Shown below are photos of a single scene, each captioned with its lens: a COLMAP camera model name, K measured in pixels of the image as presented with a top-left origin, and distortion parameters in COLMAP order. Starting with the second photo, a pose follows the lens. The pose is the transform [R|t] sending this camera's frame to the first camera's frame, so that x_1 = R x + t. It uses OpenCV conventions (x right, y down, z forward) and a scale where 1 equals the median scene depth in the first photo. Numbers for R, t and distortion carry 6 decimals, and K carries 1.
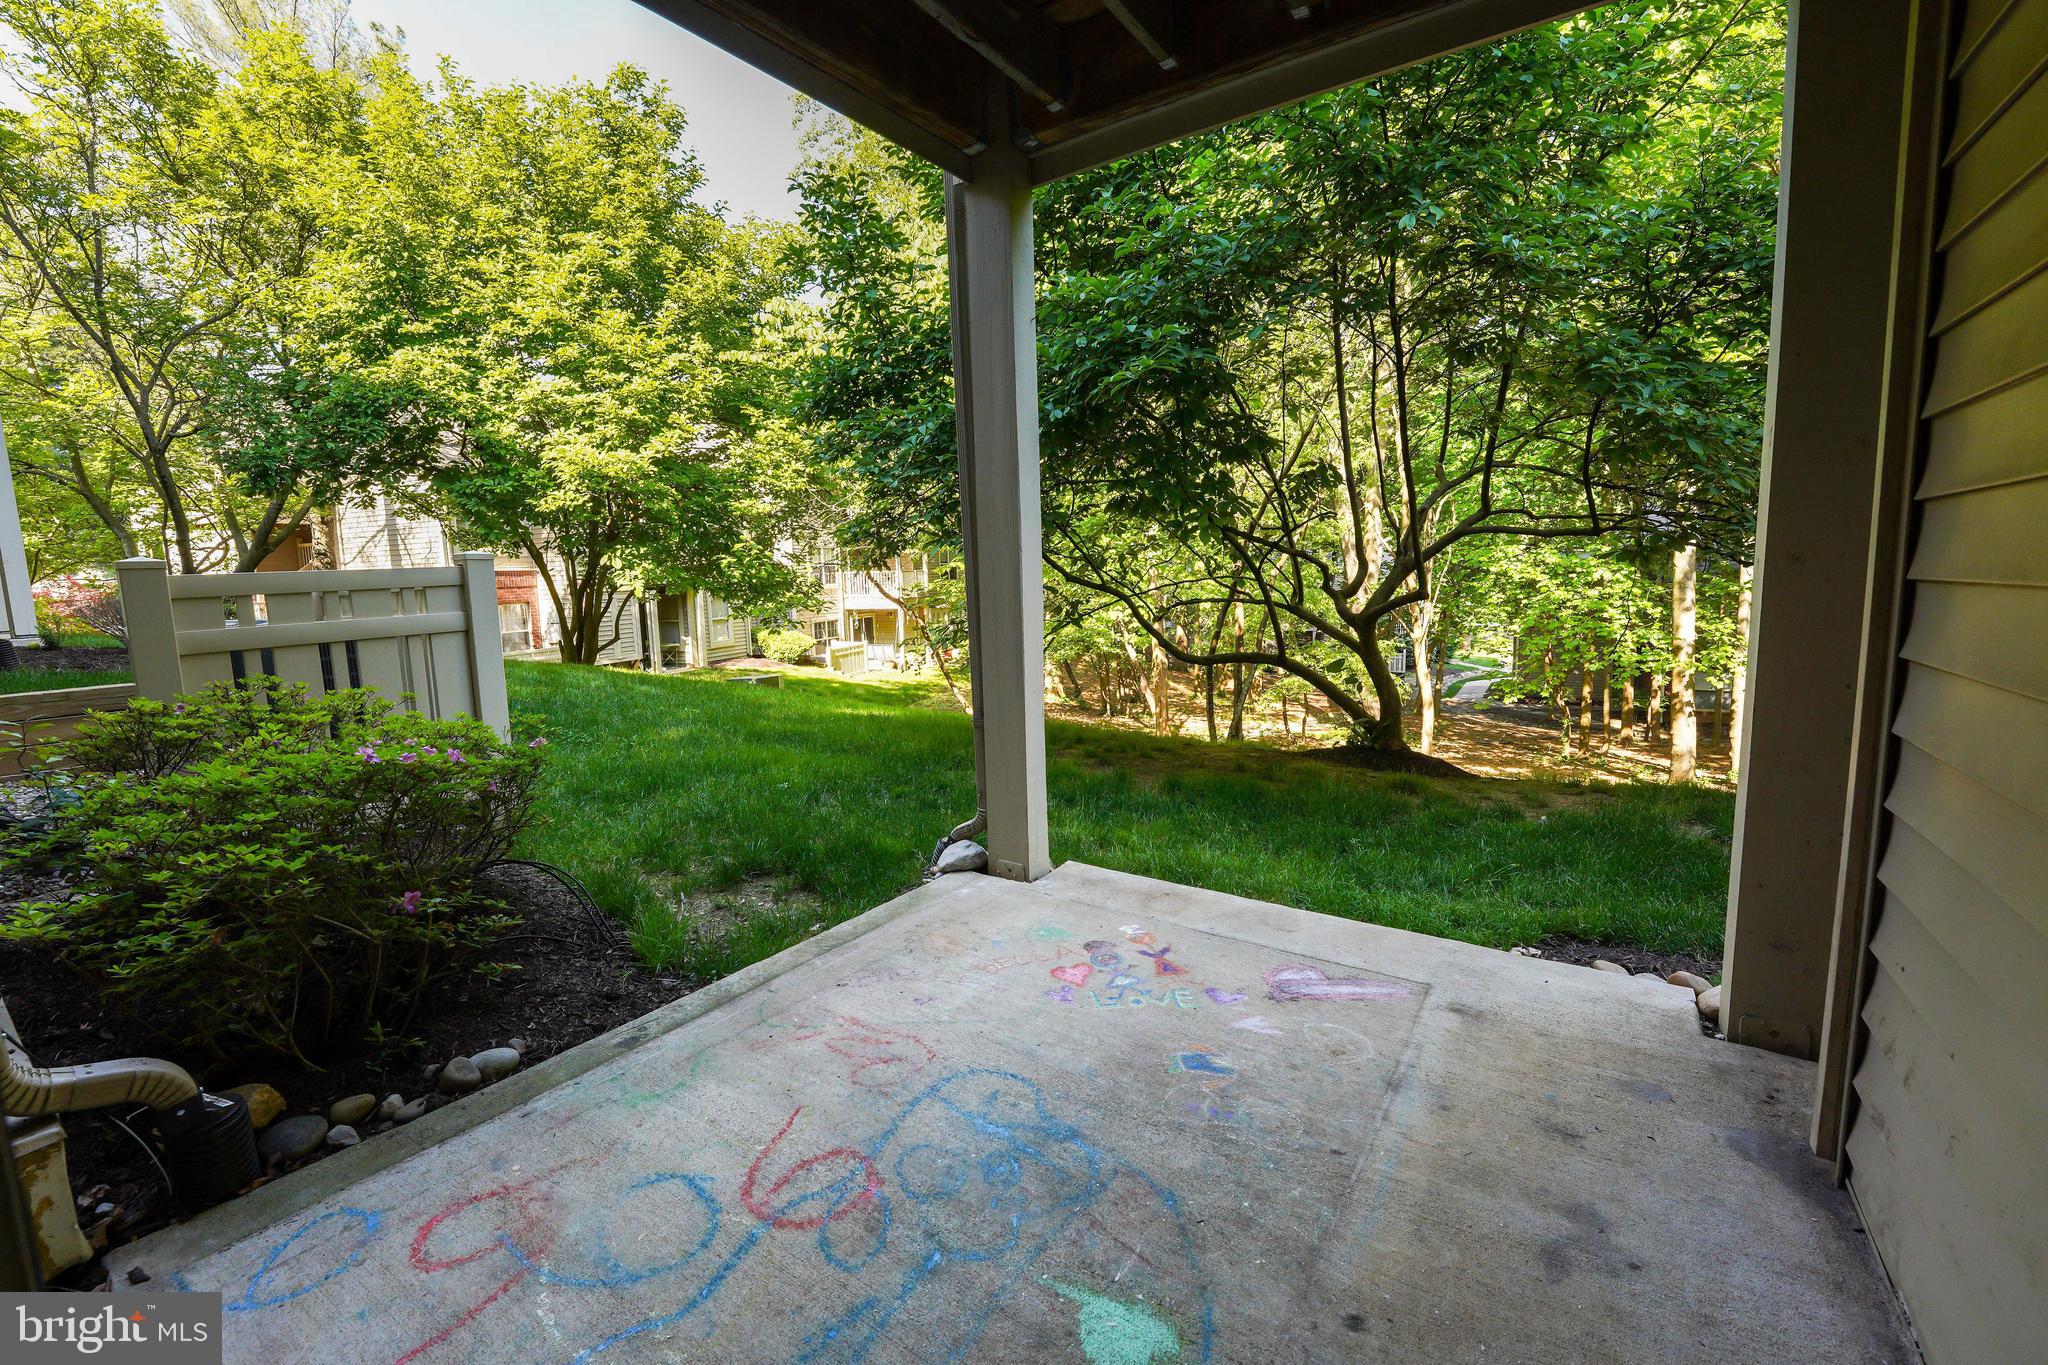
lens RADIAL K [[834.6, 0, 1024.0], [0, 834.6, 682.5], [0, 0, 1]] dist [-0.026919, -0.000271]
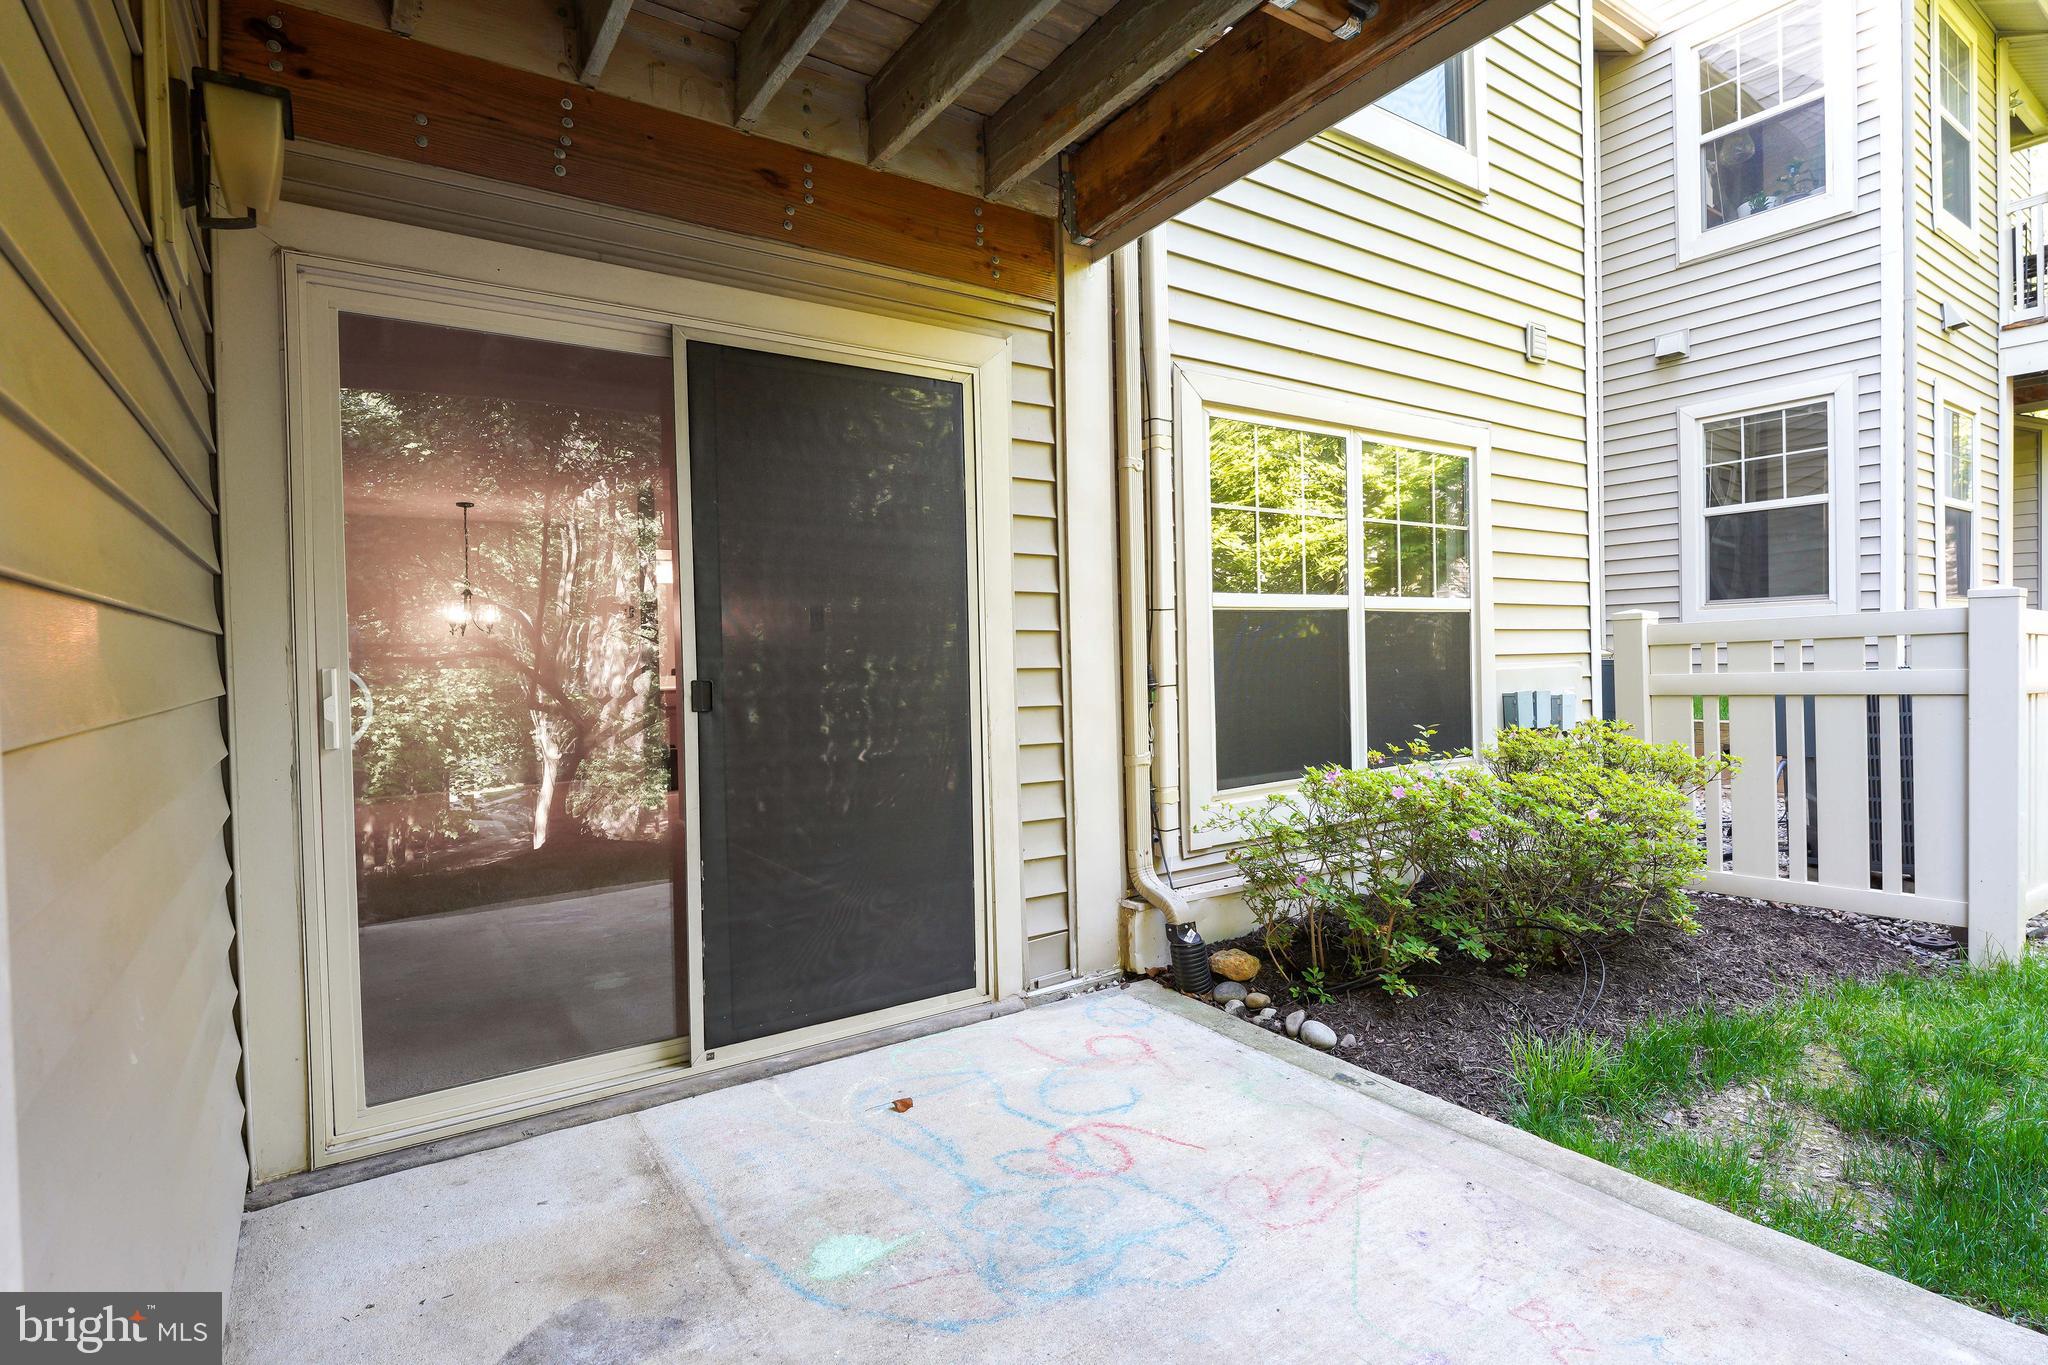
lens RADIAL K [[990.7, 0, 1024.0], [0, 990.7, 682.5], [0, 0, 1]] dist [-0.000774, -0.000234]
pose [[-0.349843, 0.059356, -0.934926, 0.855114], [-0.091394, 0.991068, 0.097119, -0.162622], [0.932339, 0.119423, -0.341294, 1.012866]]
